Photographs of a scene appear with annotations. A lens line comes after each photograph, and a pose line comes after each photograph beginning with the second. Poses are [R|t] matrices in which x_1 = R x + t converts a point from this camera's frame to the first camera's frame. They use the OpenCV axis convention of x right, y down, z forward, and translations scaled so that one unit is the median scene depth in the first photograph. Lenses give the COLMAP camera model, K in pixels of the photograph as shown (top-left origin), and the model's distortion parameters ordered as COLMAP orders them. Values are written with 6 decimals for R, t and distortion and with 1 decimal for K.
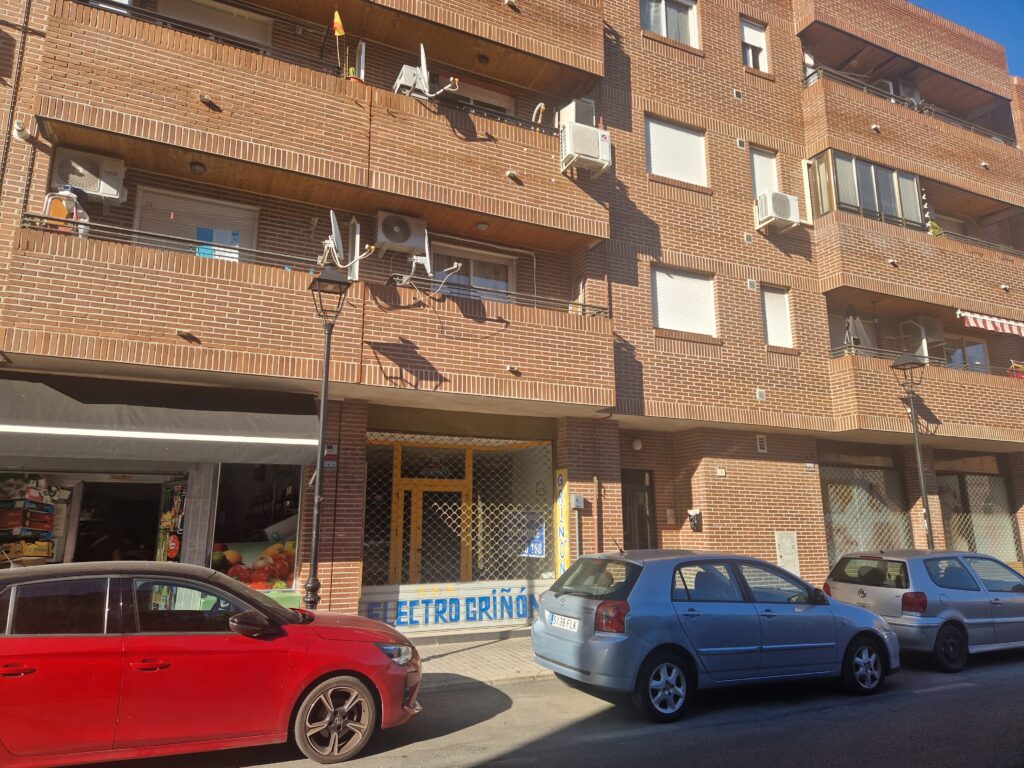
lens RADIAL K [[685.6, 0, 502.3], [0, 685.6, 386.0], [0, 0, 1]] dist [0.081729, -0.069540]
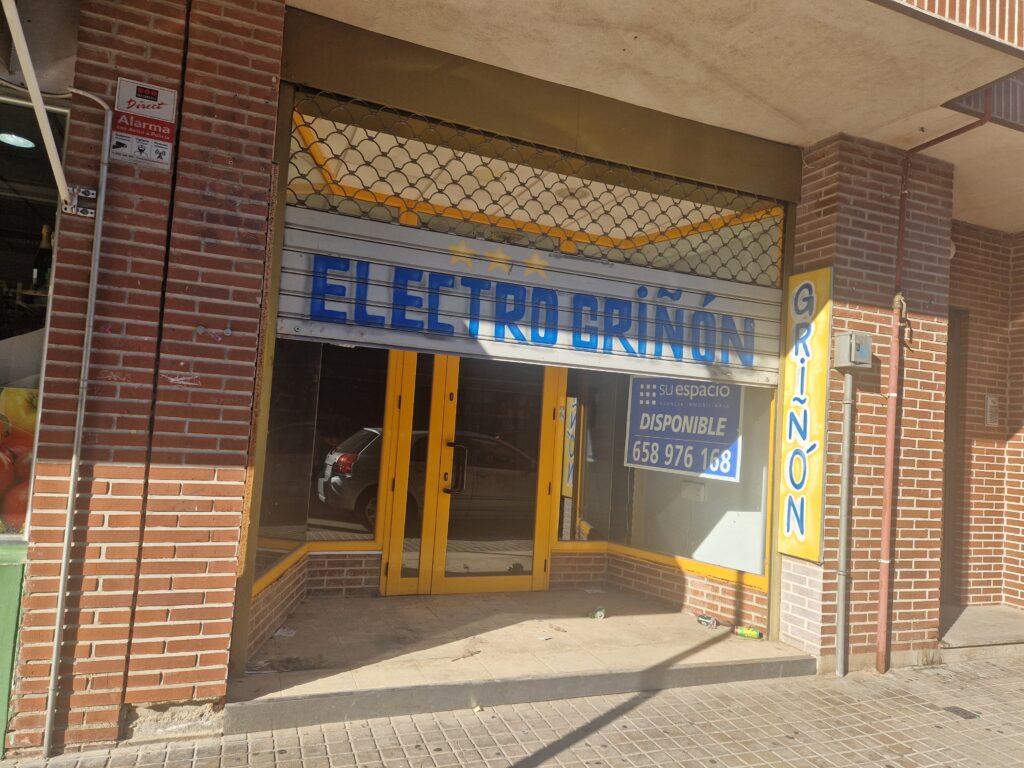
lens RADIAL K [[685.6, 0, 502.3], [0, 685.6, 386.0], [0, 0, 1]] dist [0.081729, -0.069540]
pose [[0.993787, 0.060369, -0.093501, -0.050915], [-0.046181, 0.988044, 0.147094, 0.140325], [0.101263, -0.141862, 0.984693, 0.598720]]
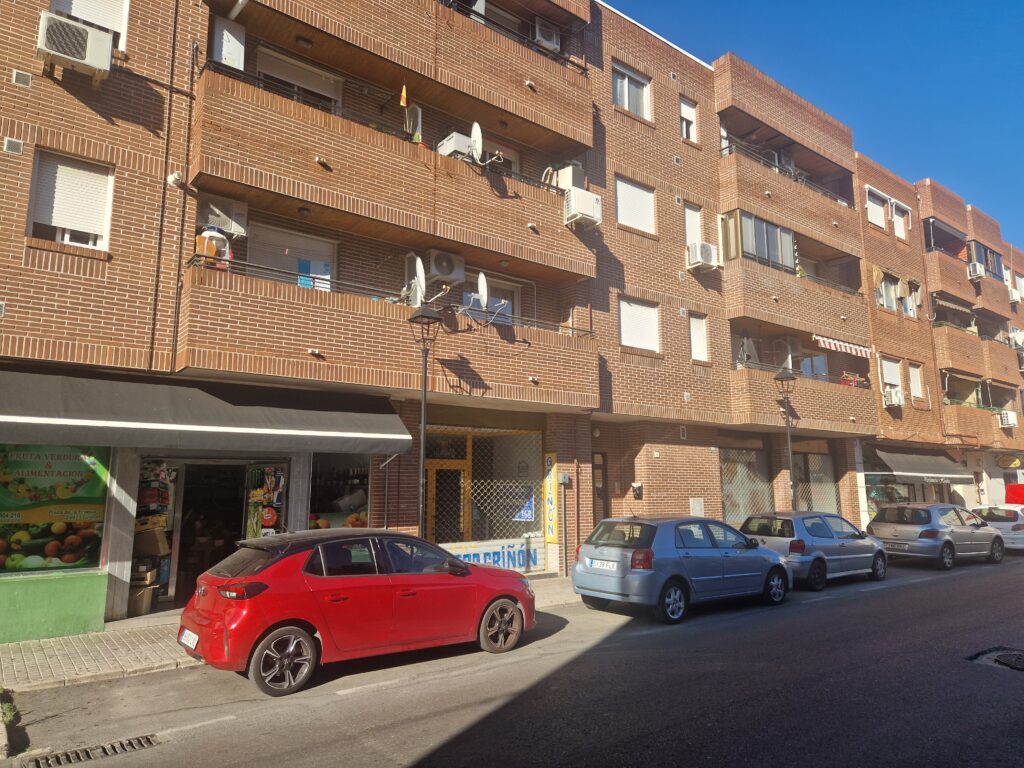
lens RADIAL K [[691.5, 0, 512.0], [0, 691.5, 384.0], [0, 0, 1]] dist [0.083953, -0.077588]
pose [[0.973007, 0.029155, 0.228928, -0.297162], [-0.040932, 0.998062, 0.046866, -0.069628], [-0.227118, -0.054972, 0.972314, -0.251228]]
